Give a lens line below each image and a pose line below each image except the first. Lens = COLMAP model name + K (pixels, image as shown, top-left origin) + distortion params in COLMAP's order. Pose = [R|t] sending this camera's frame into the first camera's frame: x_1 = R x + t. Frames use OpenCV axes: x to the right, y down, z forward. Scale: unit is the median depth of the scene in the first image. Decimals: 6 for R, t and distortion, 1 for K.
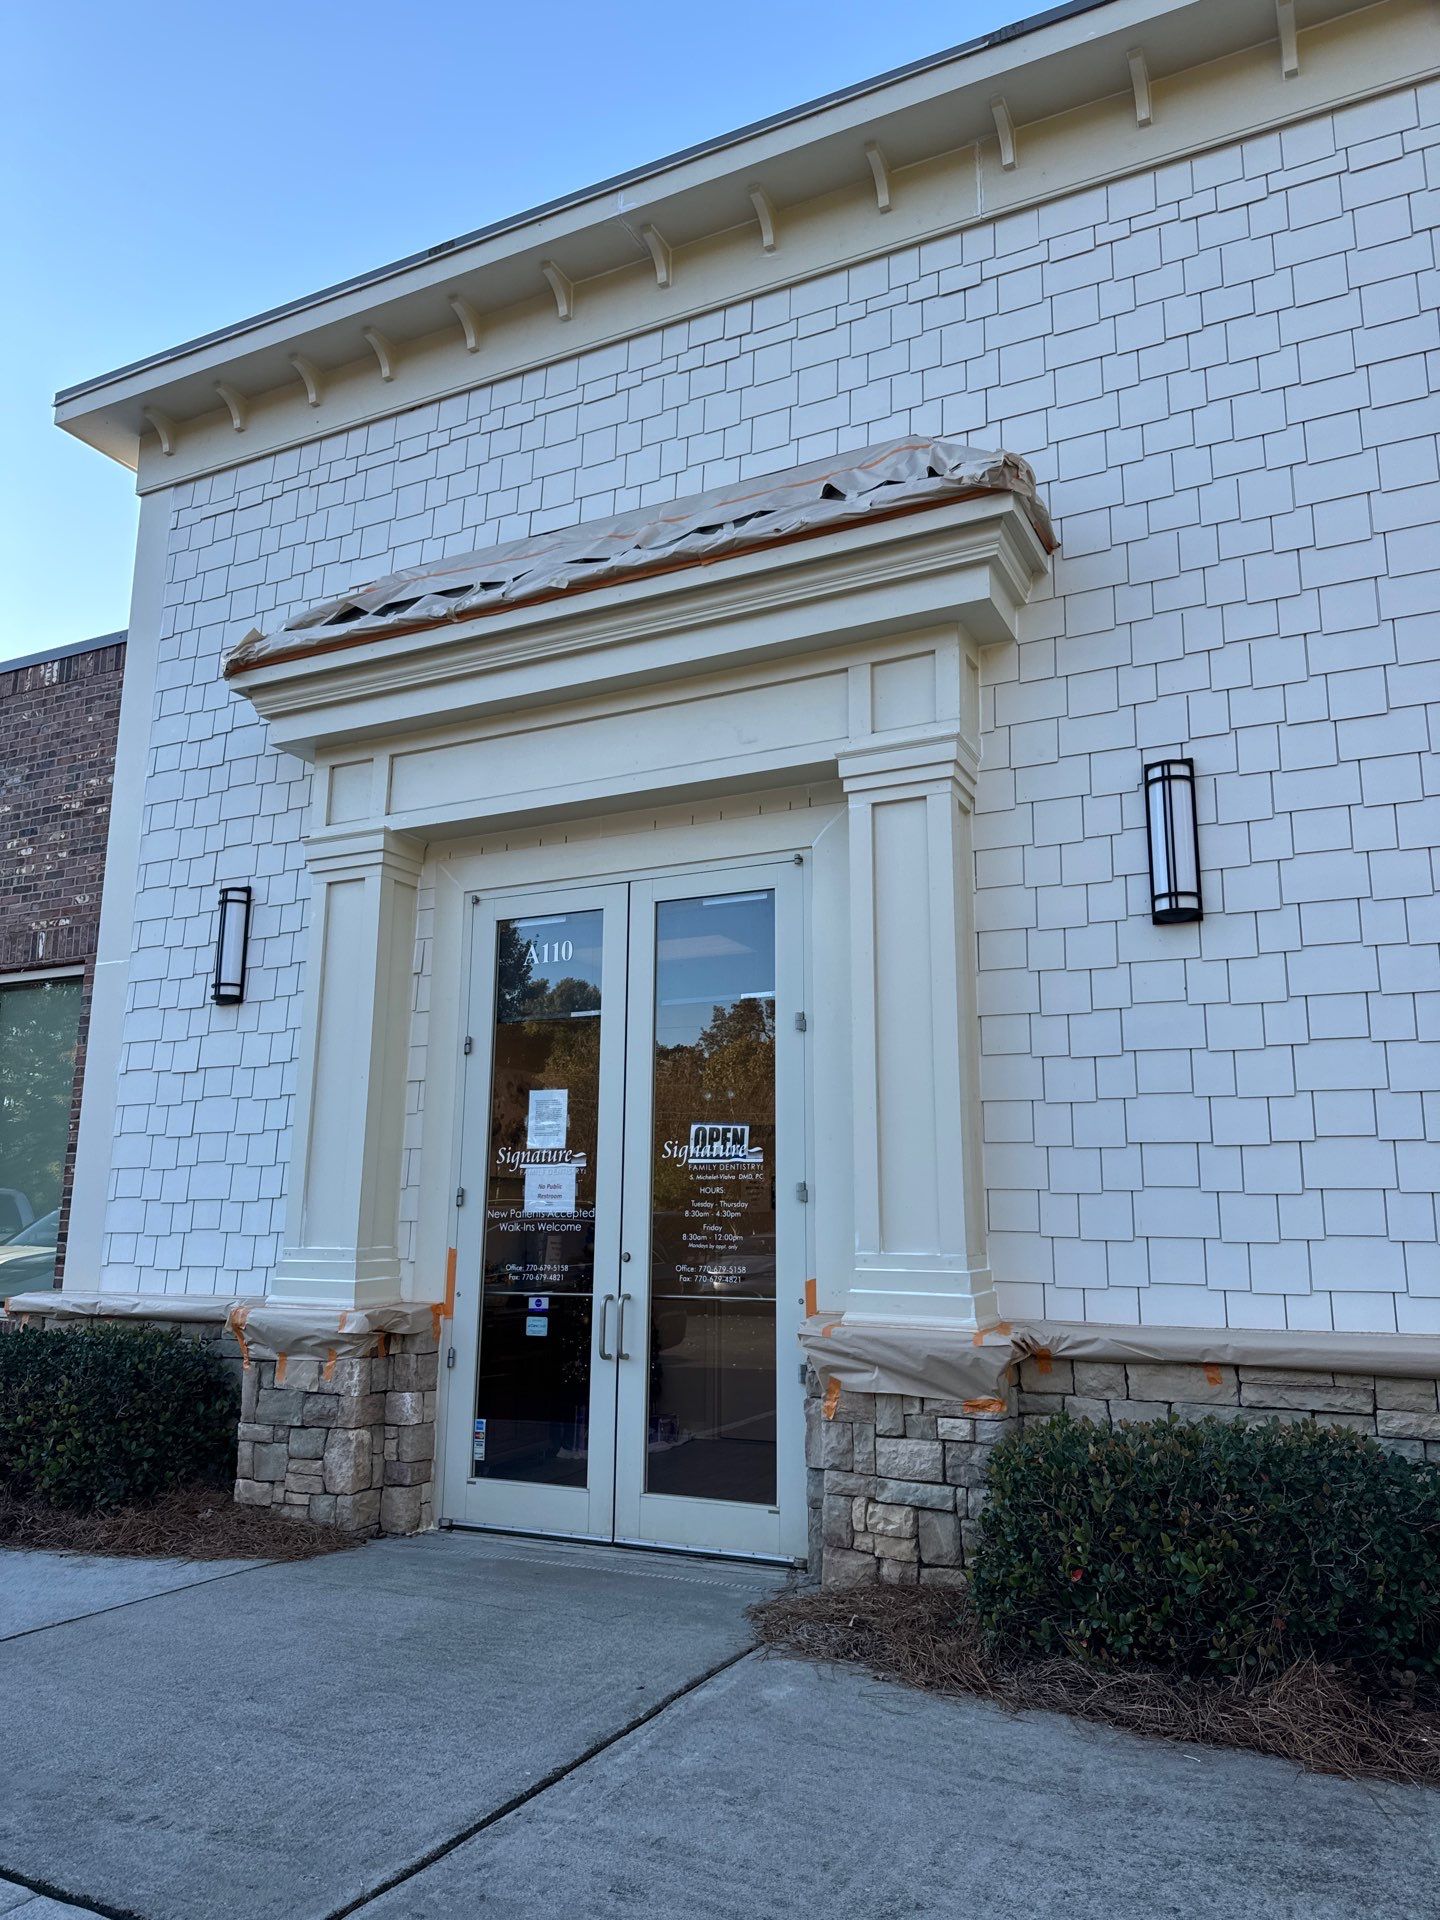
lens RADIAL K [[1356.9, 0, 720.0], [0, 1356.9, 960.0], [0, 0, 1]] dist [0.185687, -0.352424]
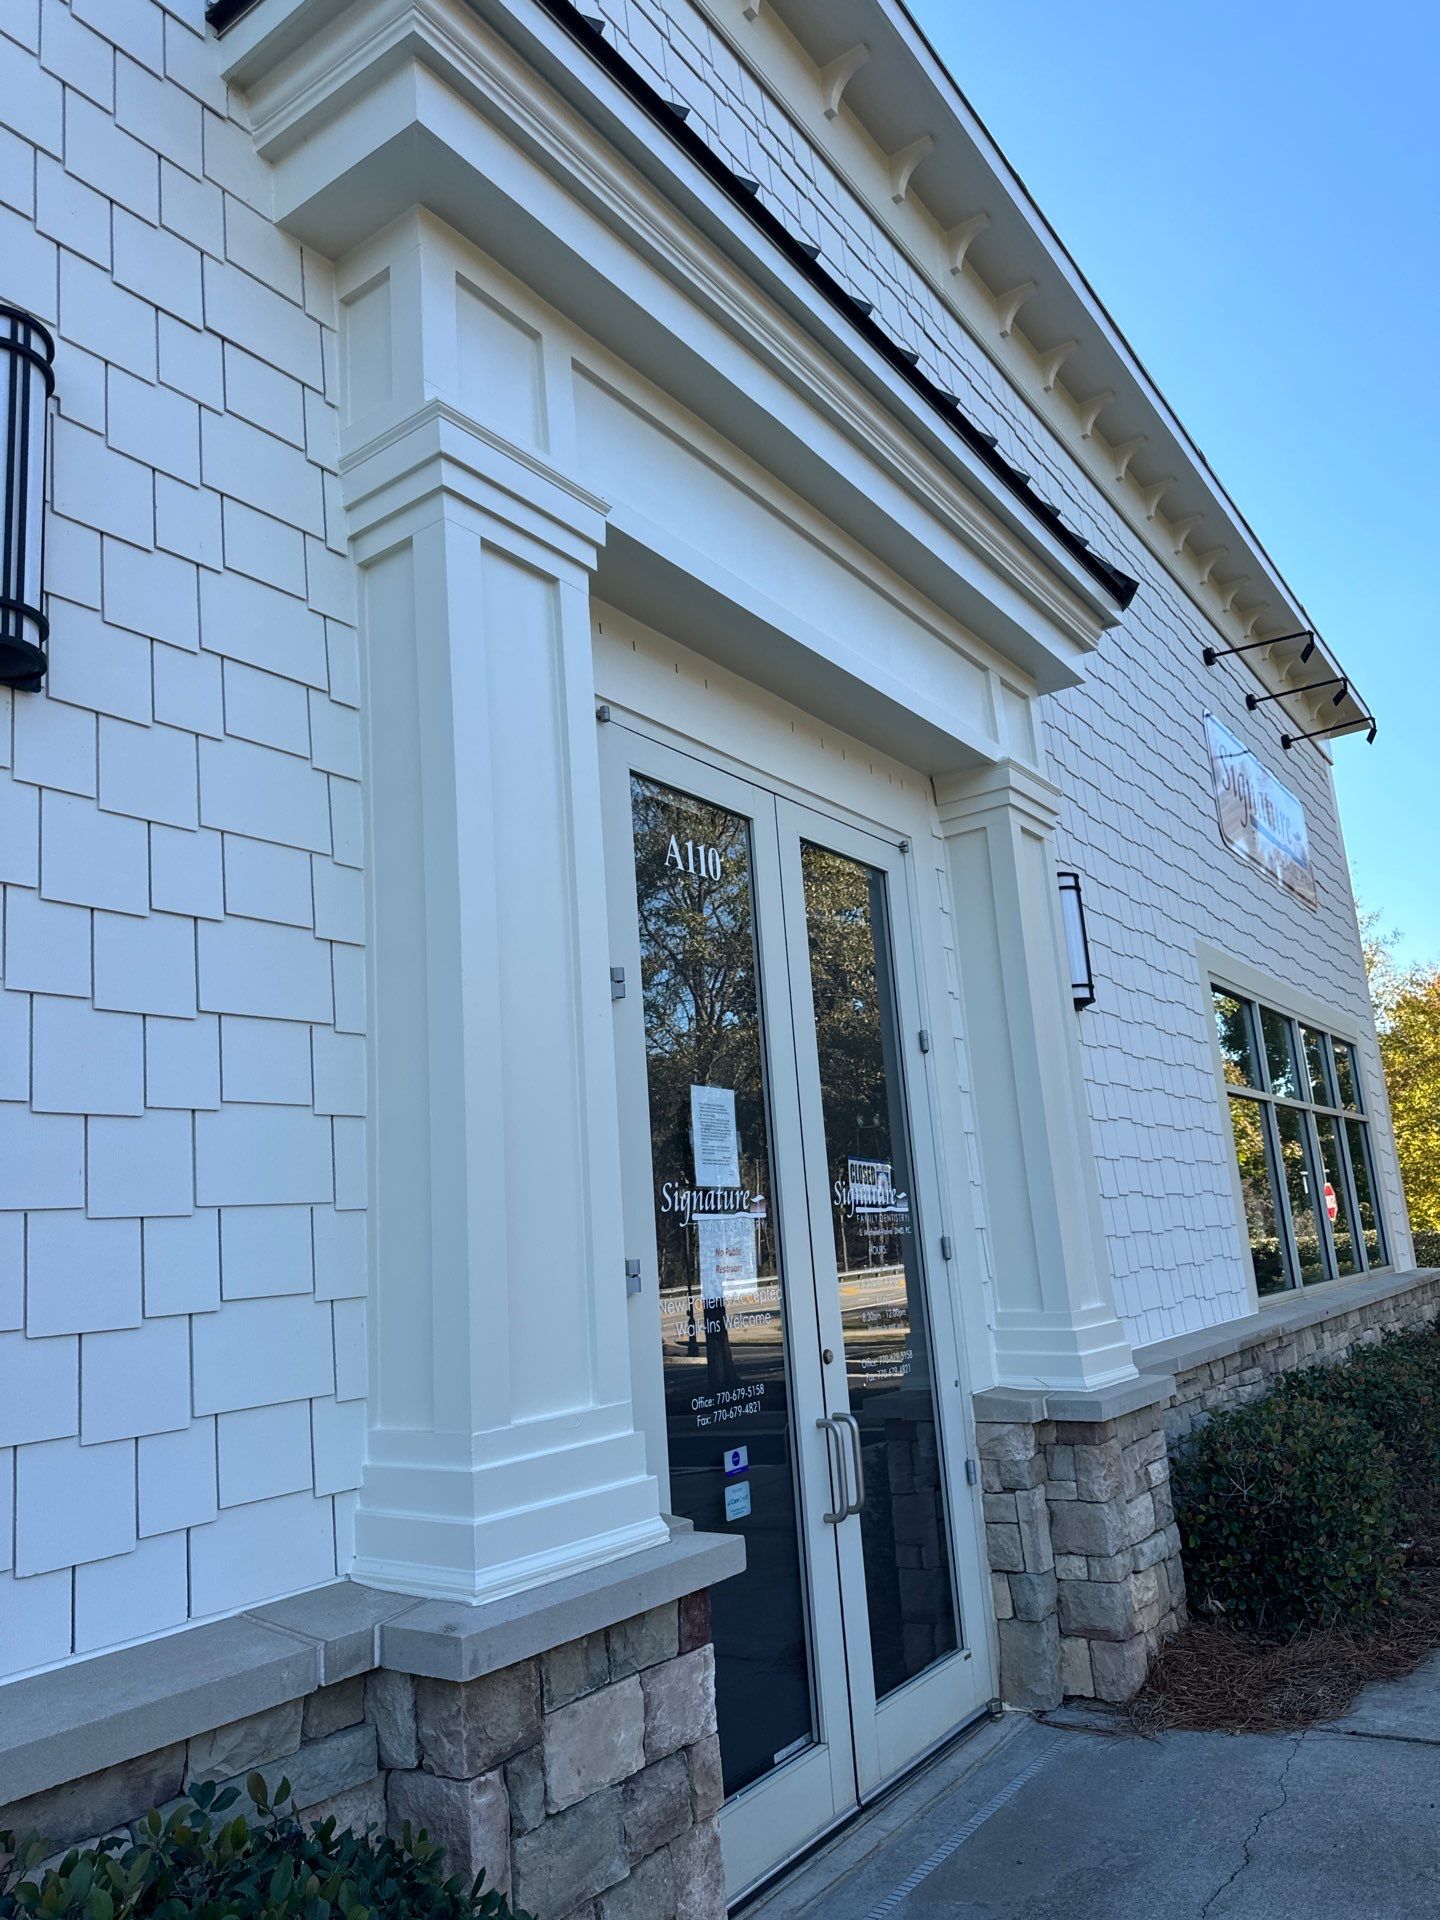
lens RADIAL K [[1356.9, 0, 720.0], [0, 1356.9, 960.0], [0, 0, 1]] dist [0.185687, -0.352424]
pose [[0.154095, 0.182659, 0.971025, -0.725581], [-0.134566, 0.977486, -0.162520, 0.140172], [-0.978850, -0.105623, 0.175206, 0.921557]]
